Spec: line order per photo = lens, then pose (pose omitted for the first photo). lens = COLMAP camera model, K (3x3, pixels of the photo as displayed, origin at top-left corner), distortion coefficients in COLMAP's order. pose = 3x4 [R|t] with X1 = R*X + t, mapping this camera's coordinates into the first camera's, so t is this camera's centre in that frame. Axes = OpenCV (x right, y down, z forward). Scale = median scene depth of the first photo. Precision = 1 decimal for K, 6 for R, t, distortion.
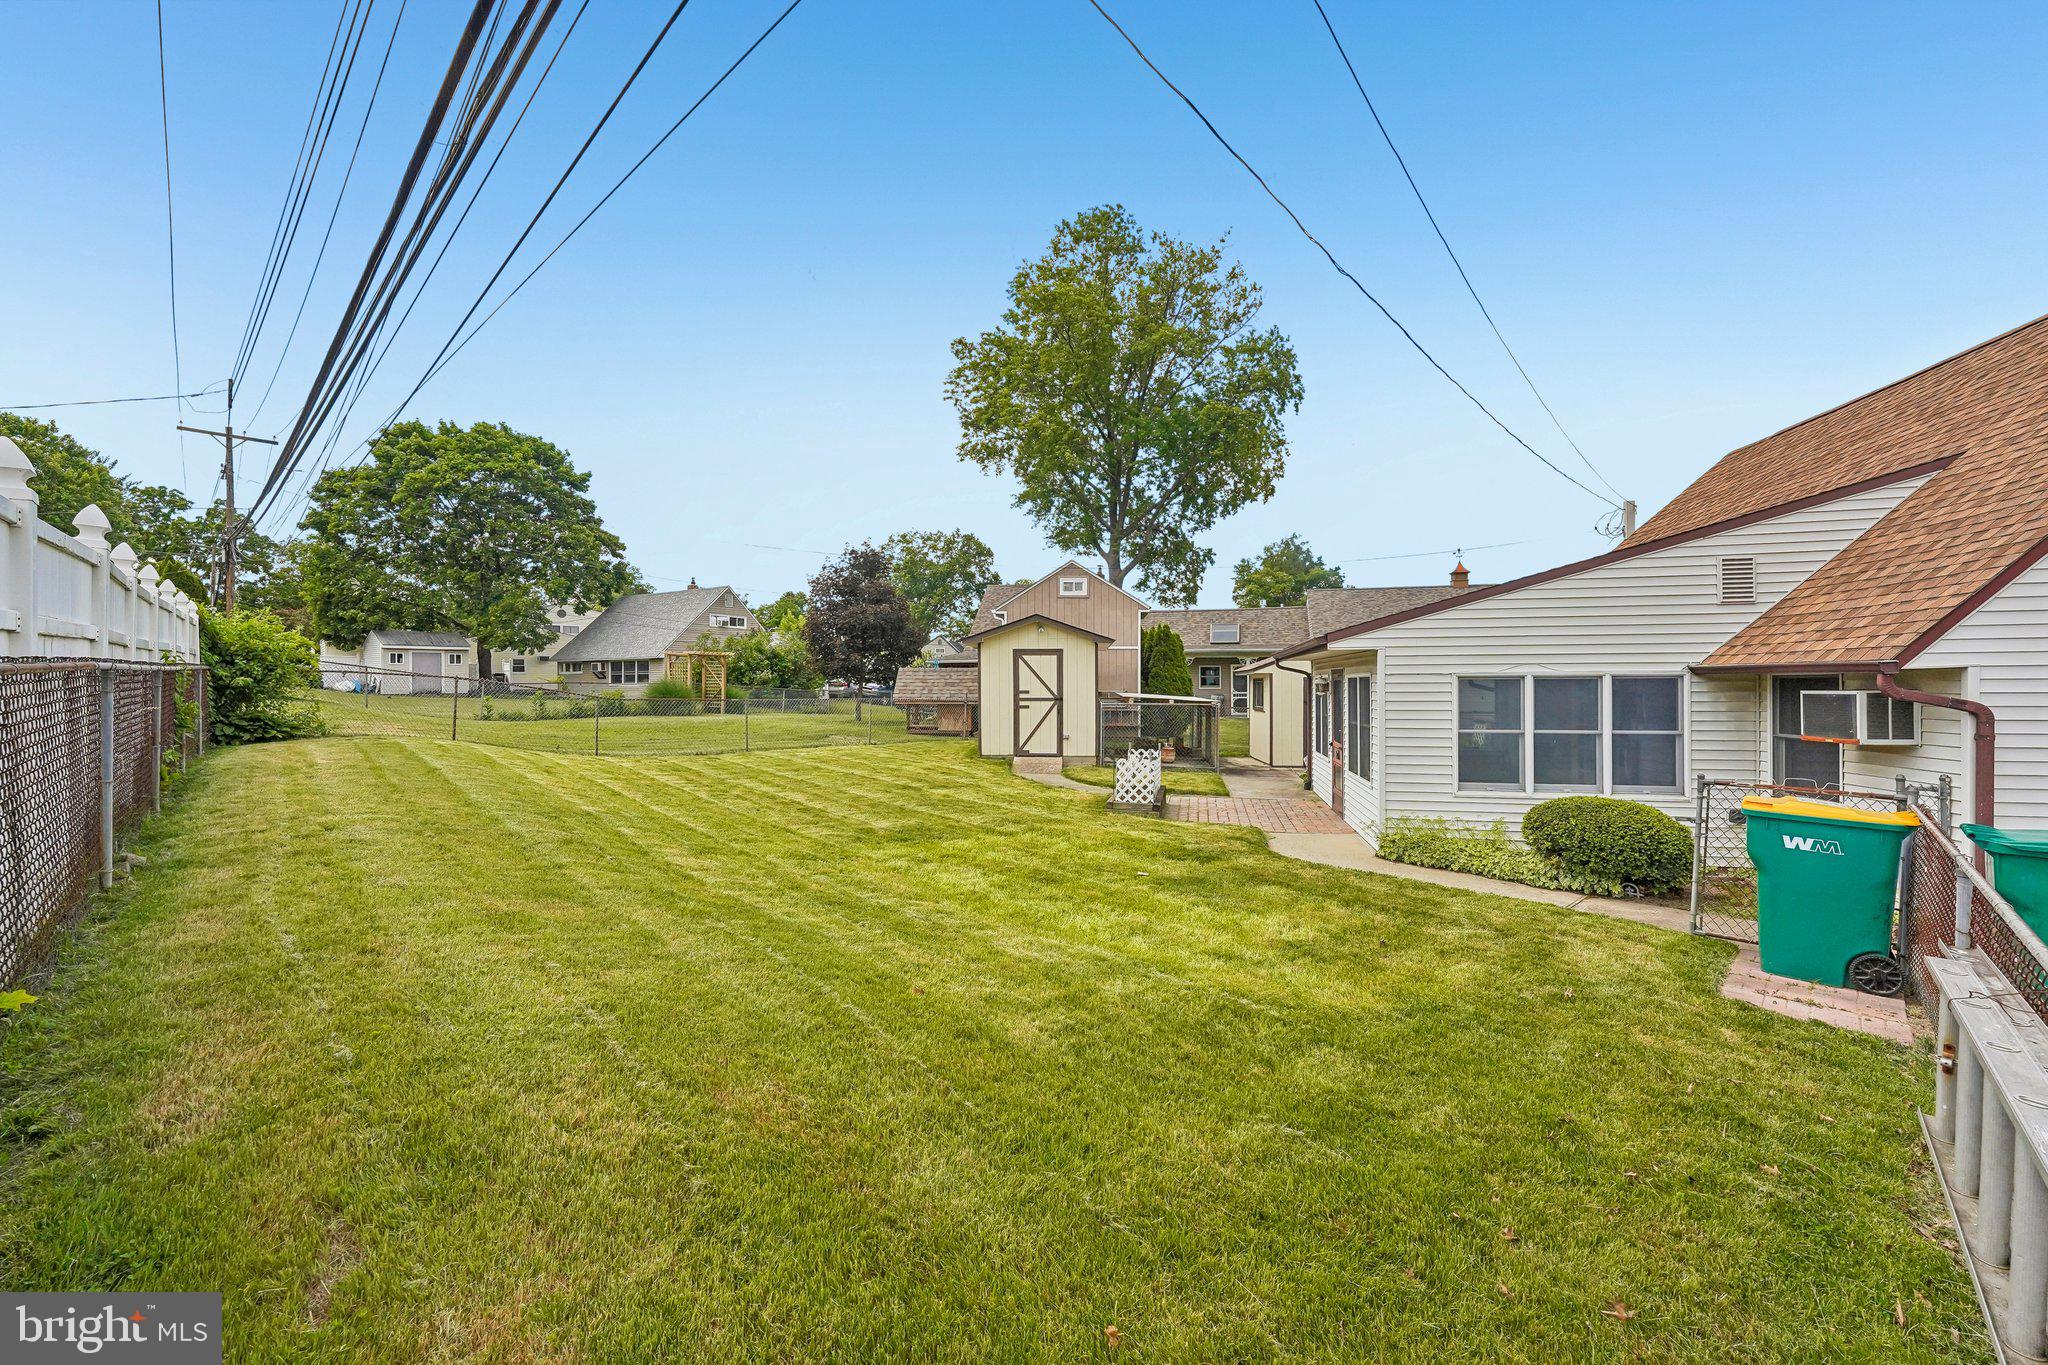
lens RADIAL K [[812.5, 0, 989.5], [0, 812.5, 686.0], [0, 0, 1]] dist [-0.000739, -0.000103]
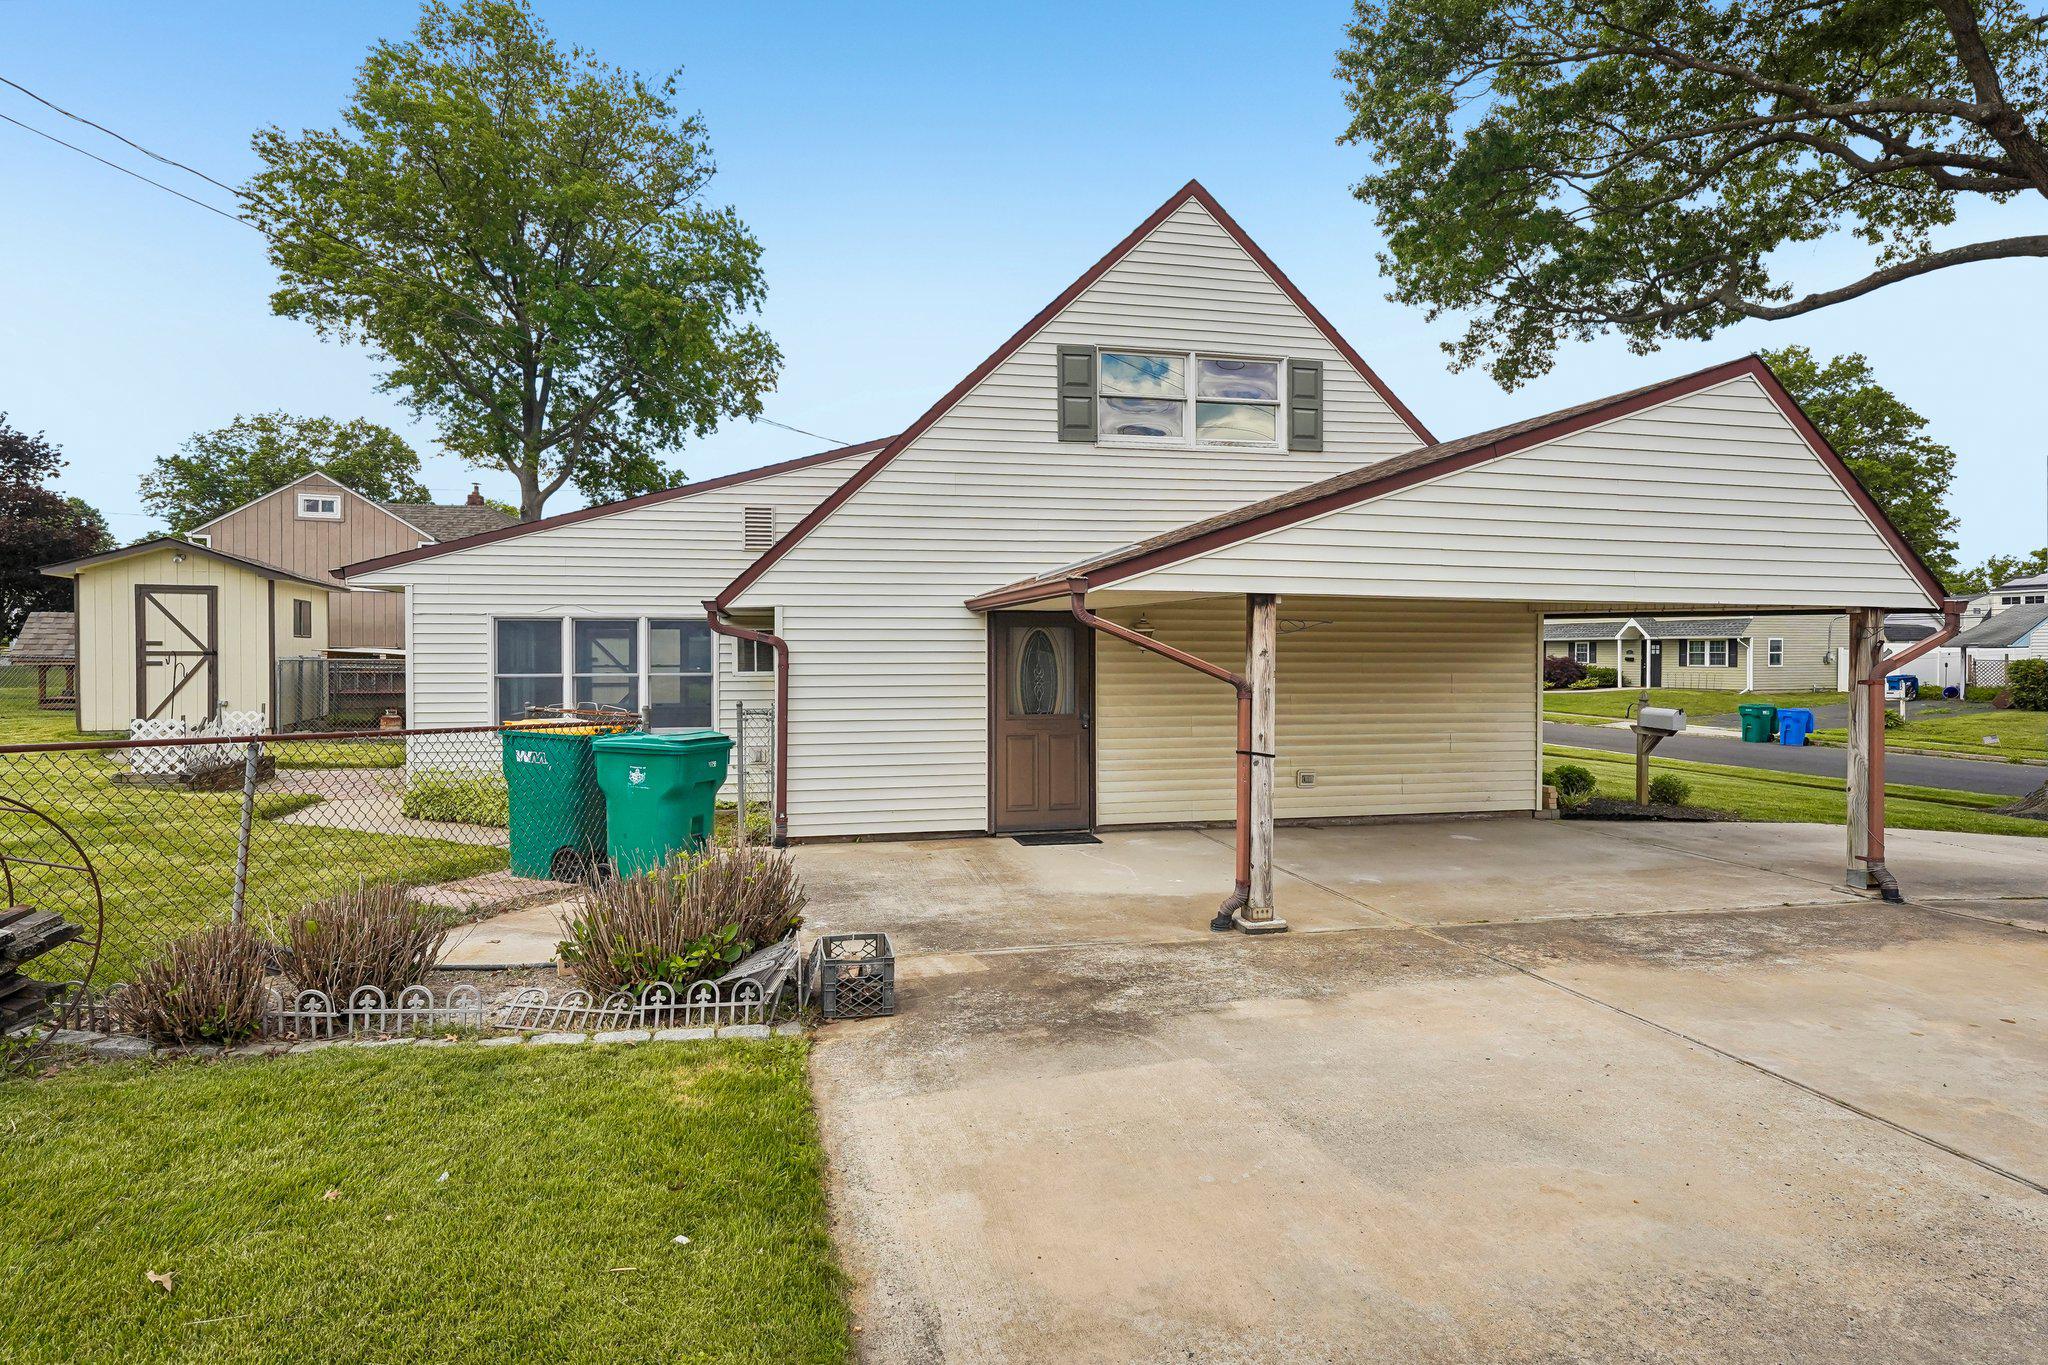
lens RADIAL K [[1071.8, 0, 1030.3], [0, 1071.8, 669.5], [0, 0, 1]] dist [0.002986, 0.001257]
pose [[0.896946, -0.005877, 0.442101, 0.144262], [-0.000474, 0.999898, 0.014253, 0.007501], [-0.442140, -0.012993, 0.896852, -0.097966]]
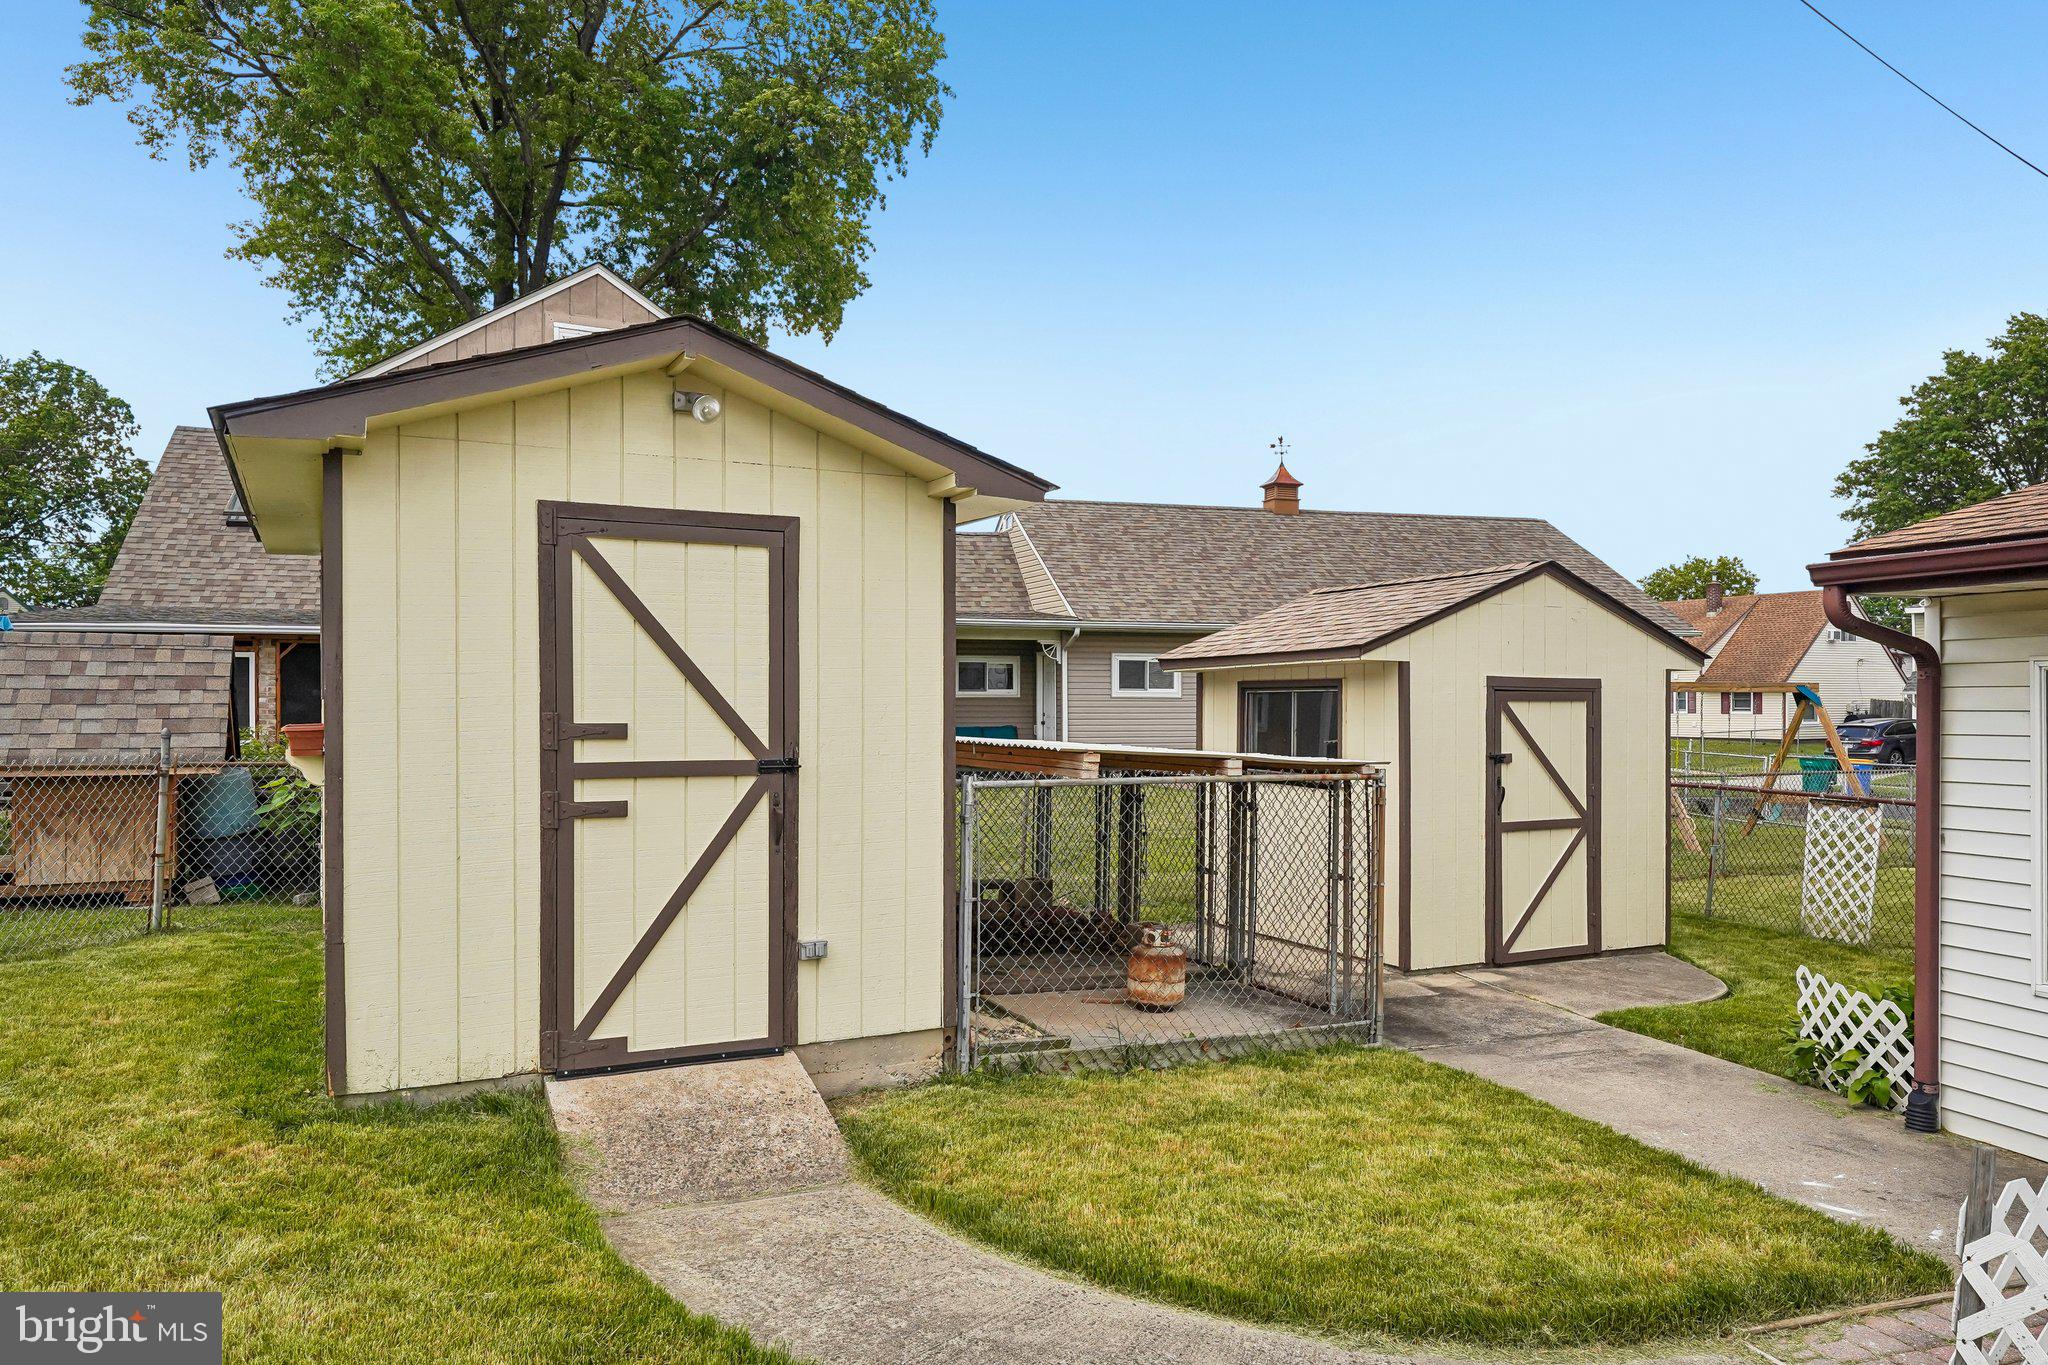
lens RADIAL K [[1335.7, 0, 1024.0], [0, 1335.7, 682.5], [0, 0, 1]] dist [-0.005092, -0.002224]
pose [[0.826715, 0.009343, 0.562544, -0.022889], [0.000953, 0.999837, -0.018007, 0.000690], [-0.562620, 0.015423, 0.826572, 0.306359]]
